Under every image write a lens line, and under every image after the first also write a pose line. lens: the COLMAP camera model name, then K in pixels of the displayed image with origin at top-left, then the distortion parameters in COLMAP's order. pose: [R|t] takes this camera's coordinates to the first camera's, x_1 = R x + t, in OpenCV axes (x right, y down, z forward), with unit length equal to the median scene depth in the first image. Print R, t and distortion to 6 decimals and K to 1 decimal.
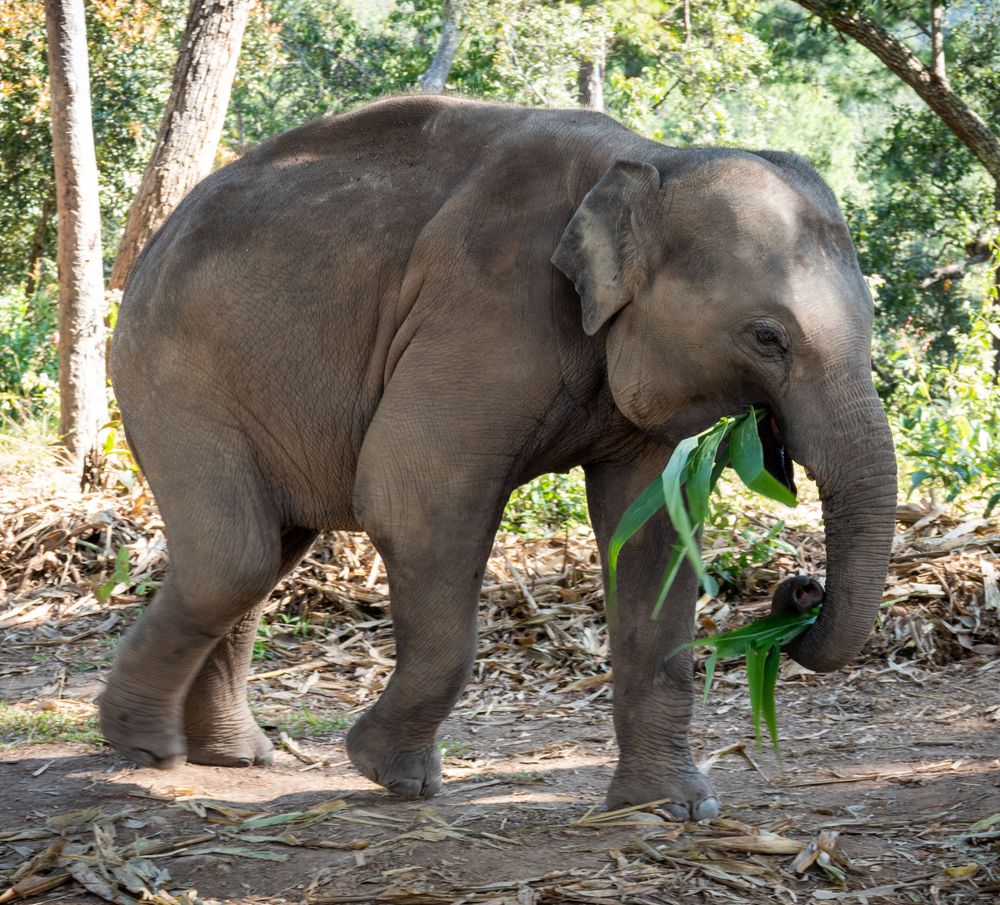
lens RADIAL K [[2331.3, 0, 500.0], [0, 2331.3, 452.2], [0, 0, 1]] dist [0.003297, 0.000000]
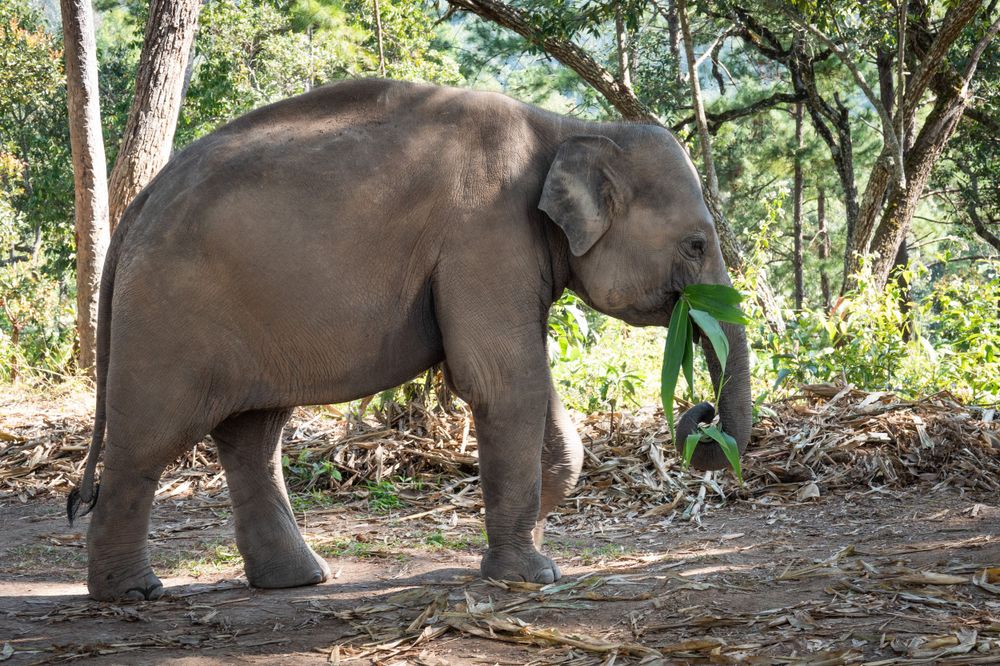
lens RADIAL K [[1940.8, 0, 499.9], [0, 1940.8, 333.1], [0, 0, 1]] dist [0.000884, 0.000000]
pose [[0.988922, -0.028608, 0.145650, -0.192027], [0.033983, 0.998825, -0.034552, 0.028275], [-0.144490, 0.039119, 0.988733, -0.097758]]
